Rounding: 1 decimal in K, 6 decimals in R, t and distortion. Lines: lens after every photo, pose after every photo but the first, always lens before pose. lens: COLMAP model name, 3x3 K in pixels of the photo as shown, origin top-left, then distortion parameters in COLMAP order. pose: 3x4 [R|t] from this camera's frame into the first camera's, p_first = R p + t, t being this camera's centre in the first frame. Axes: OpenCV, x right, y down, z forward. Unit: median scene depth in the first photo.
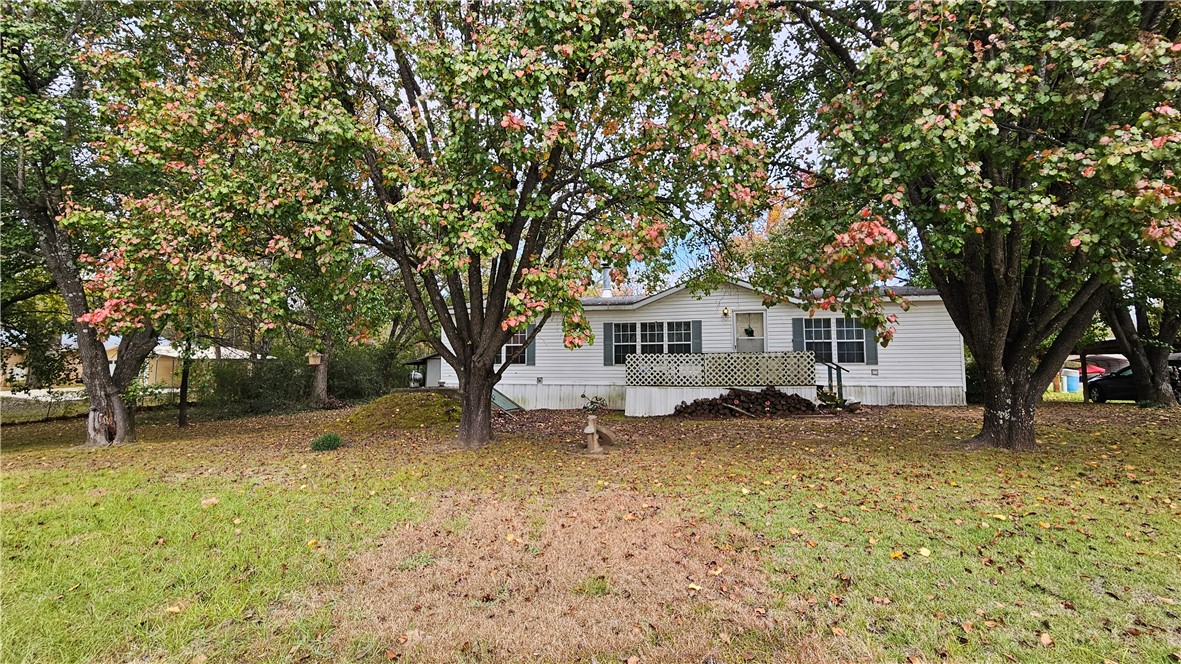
lens RADIAL K [[483.5, 0, 591.5], [0, 483.5, 332.2], [0, 0, 1]] dist [-0.002164, -0.000354]
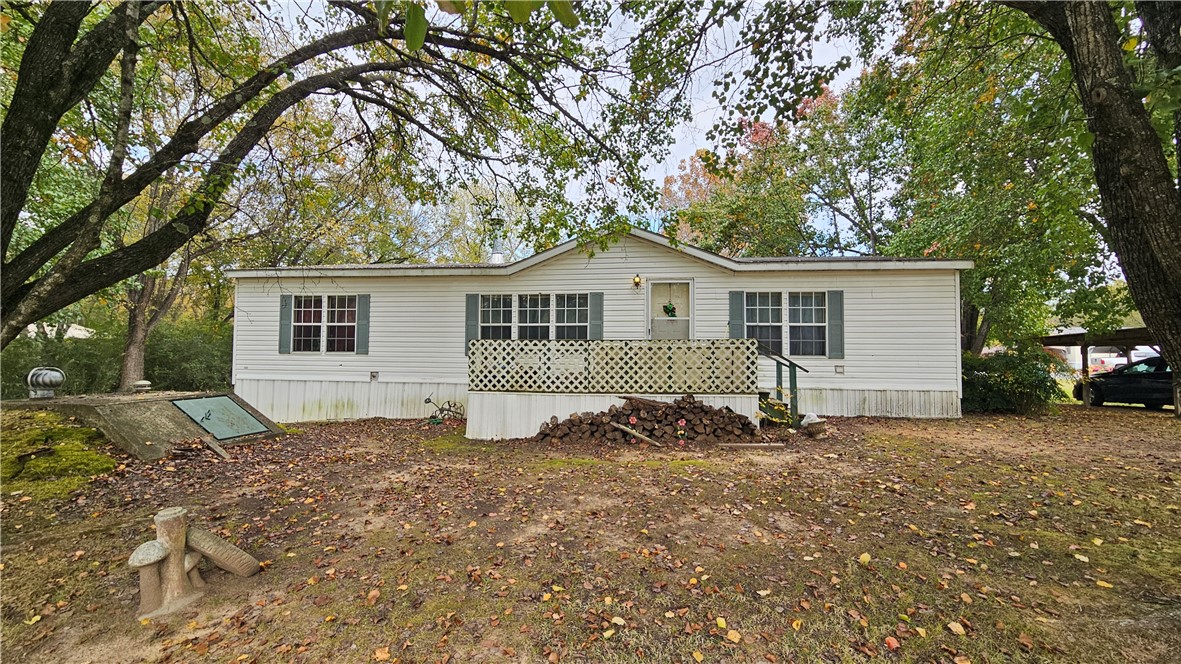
lens RADIAL K [[483.5, 0, 589.8], [0, 483.5, 331.6], [0, 0, 1]] dist [-0.002164, -0.000354]
pose [[0.995672, 0.012357, 0.092107, 0.174783], [-0.015459, 0.999334, 0.033041, 0.010778], [-0.091637, -0.034322, 0.995201, 0.369743]]
